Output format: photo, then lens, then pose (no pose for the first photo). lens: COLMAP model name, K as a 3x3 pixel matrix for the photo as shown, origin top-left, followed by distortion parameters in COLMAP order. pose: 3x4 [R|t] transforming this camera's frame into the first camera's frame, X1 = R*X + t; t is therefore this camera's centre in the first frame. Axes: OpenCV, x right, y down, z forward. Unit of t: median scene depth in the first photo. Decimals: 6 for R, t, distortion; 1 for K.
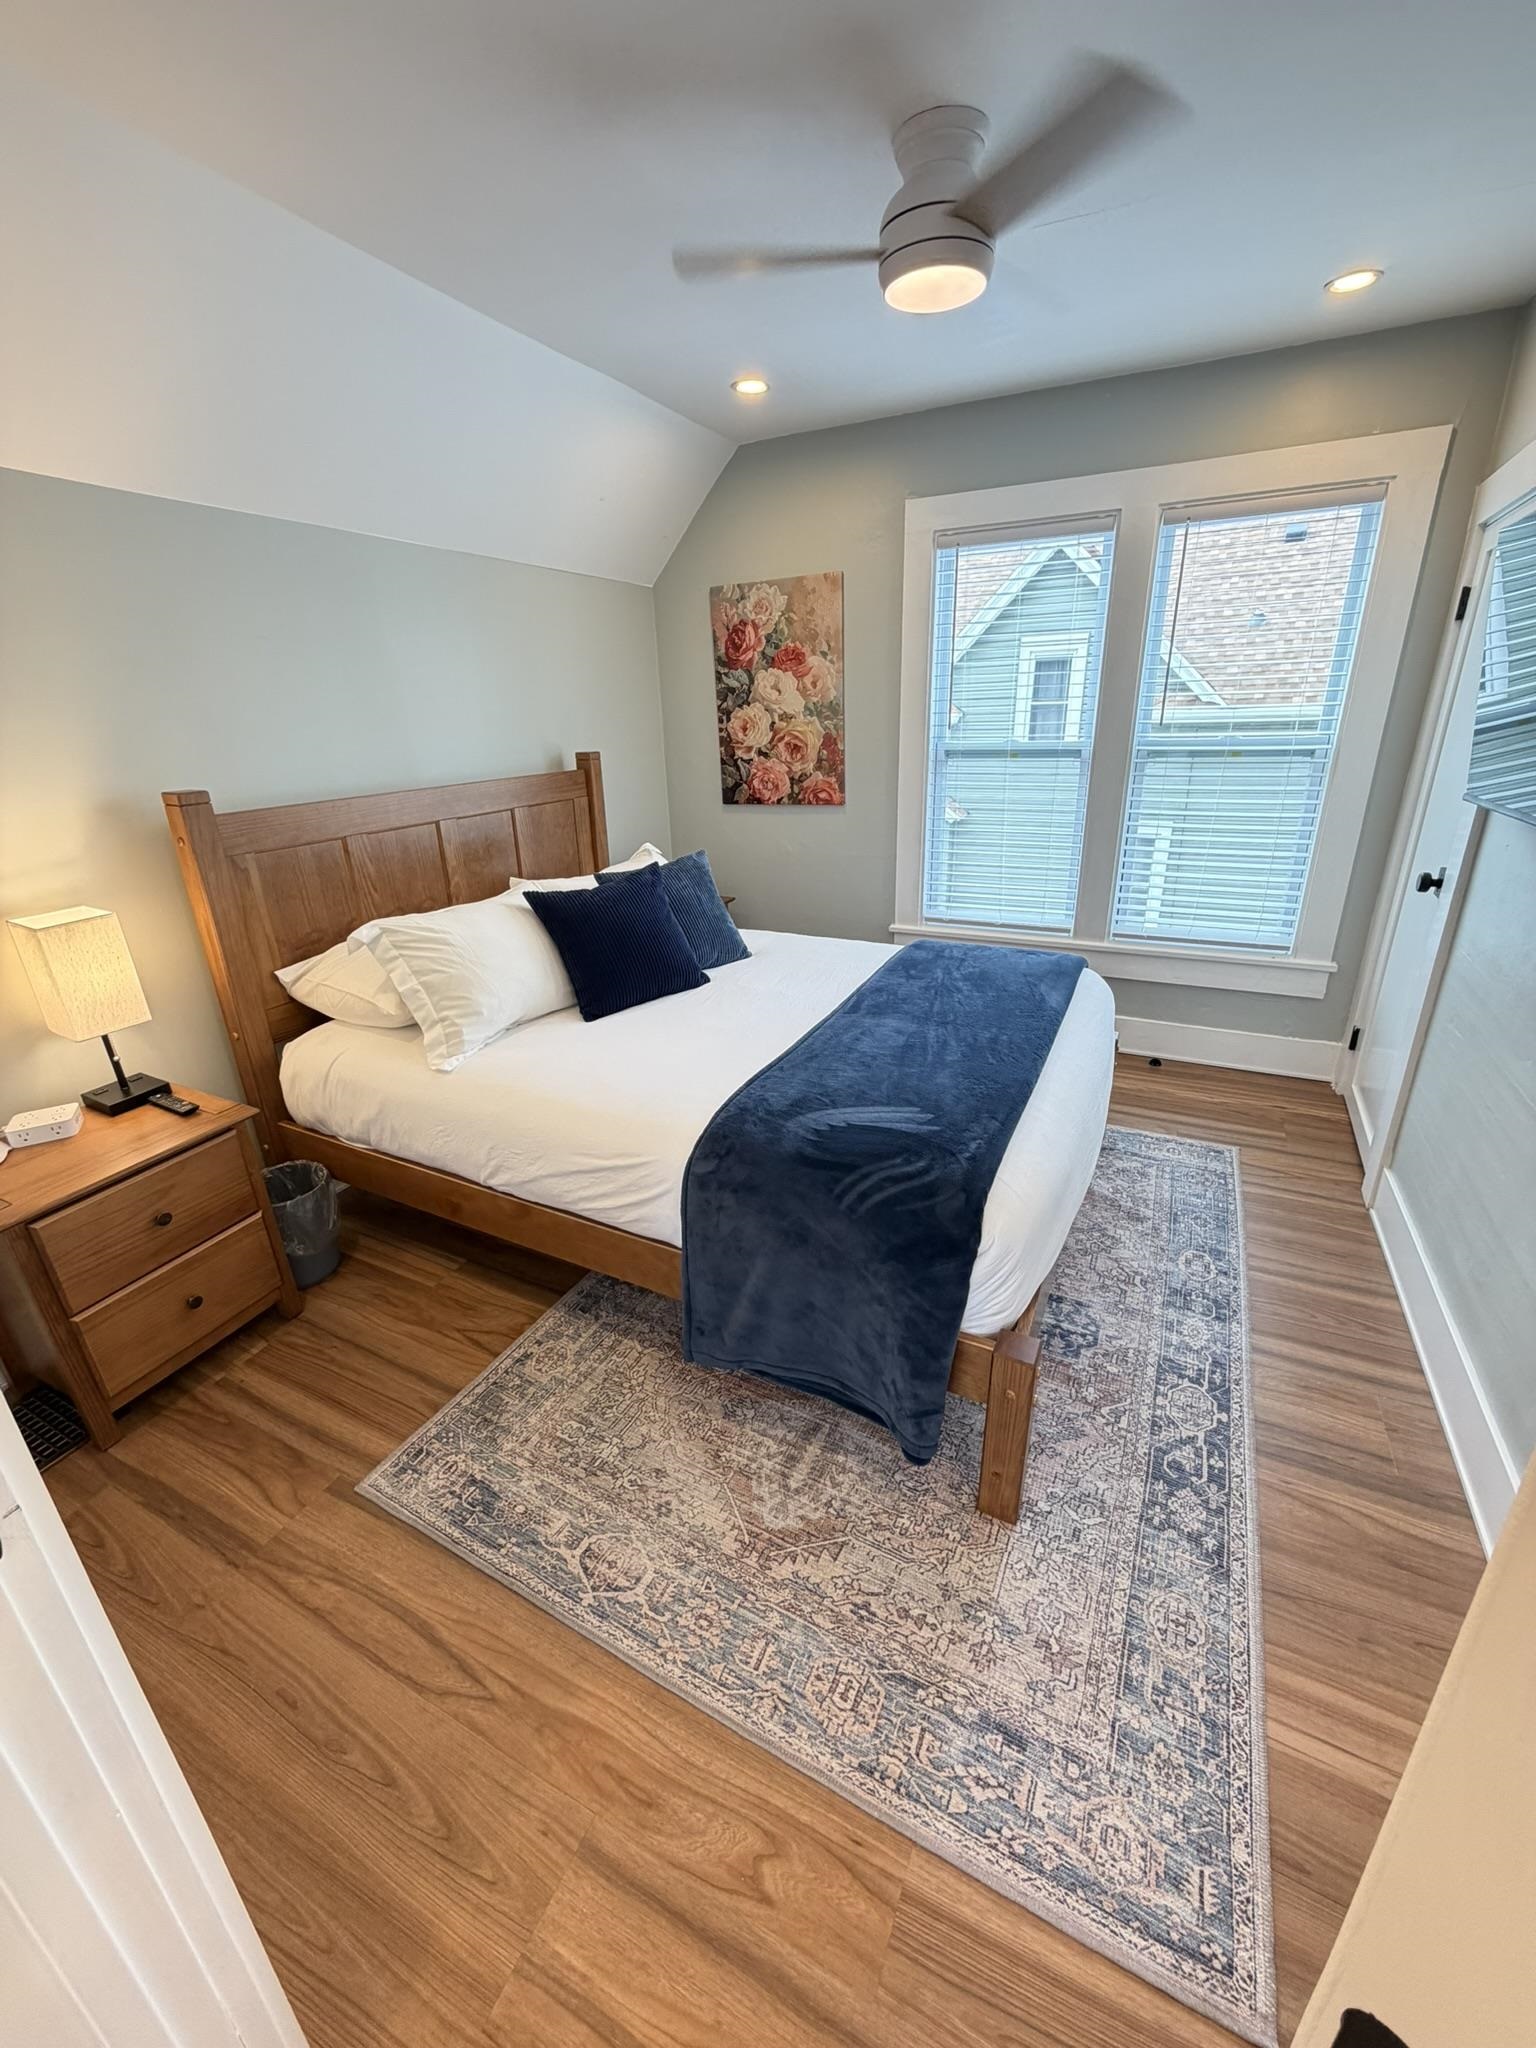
lens RADIAL K [[804.1, 0, 768.0], [0, 804.1, 1024.0], [0, 0, 1]] dist [-0.012082, -0.000003]
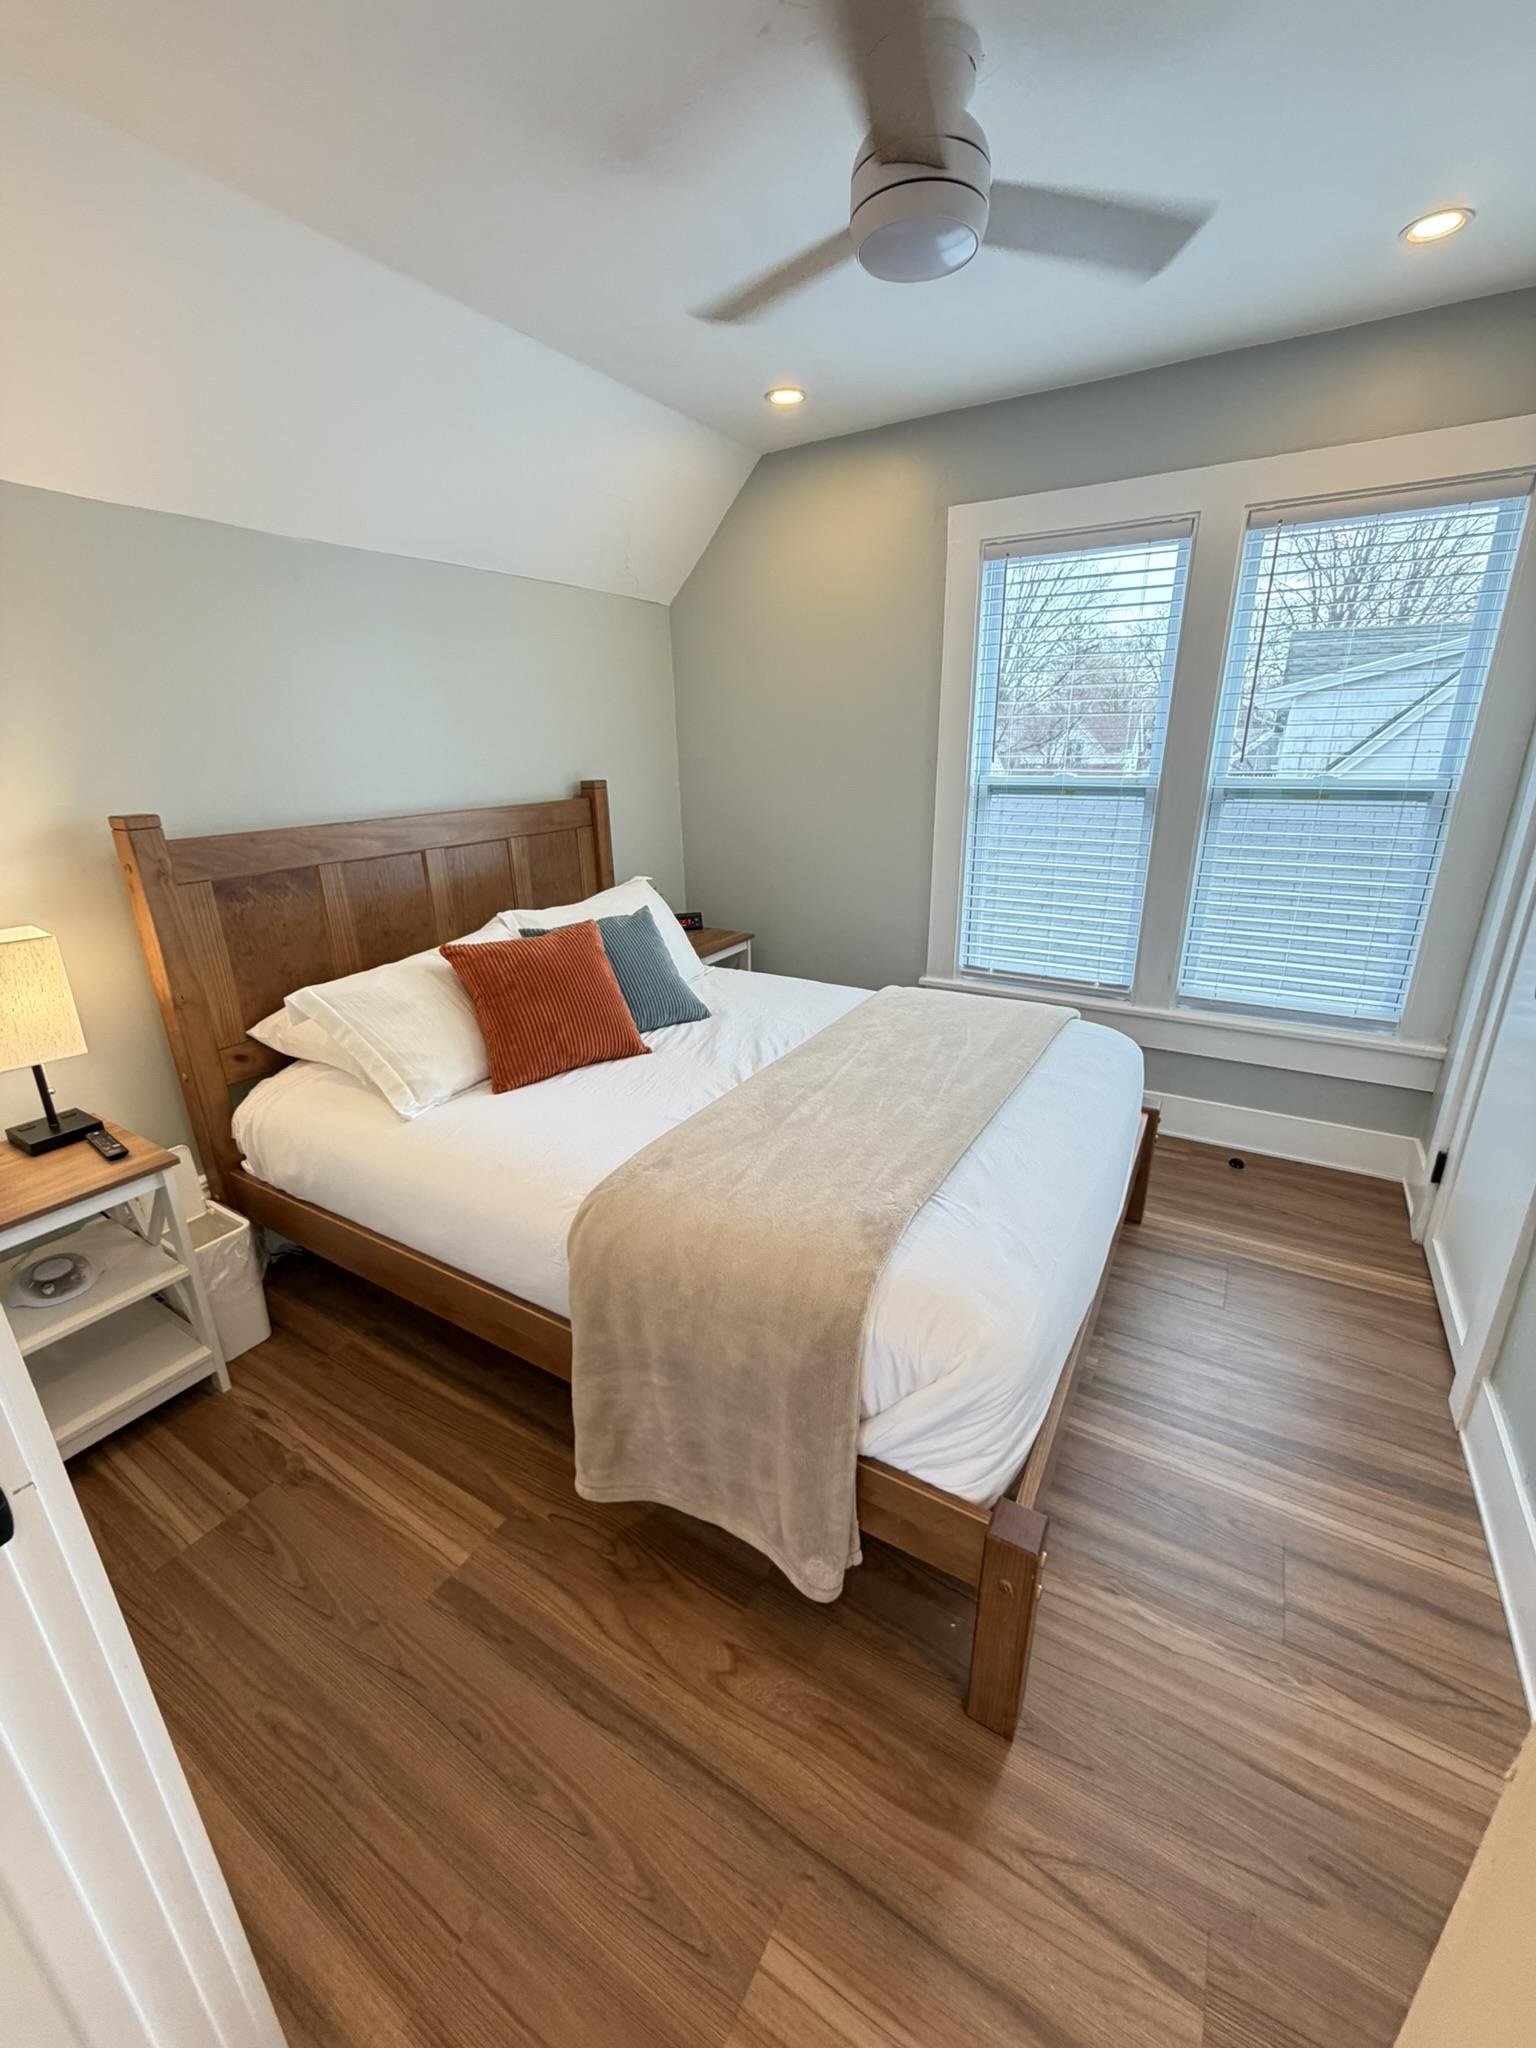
lens RADIAL K [[812.9, 0, 768.0], [0, 812.9, 1024.0], [0, 0, 1]] dist [-0.000506, -0.000179]
pose [[0.993734, 0.050784, -0.099569, 0.115203], [-0.053876, 0.998138, -0.028610, -0.054262], [0.097930, 0.033796, 0.994619, 0.120966]]
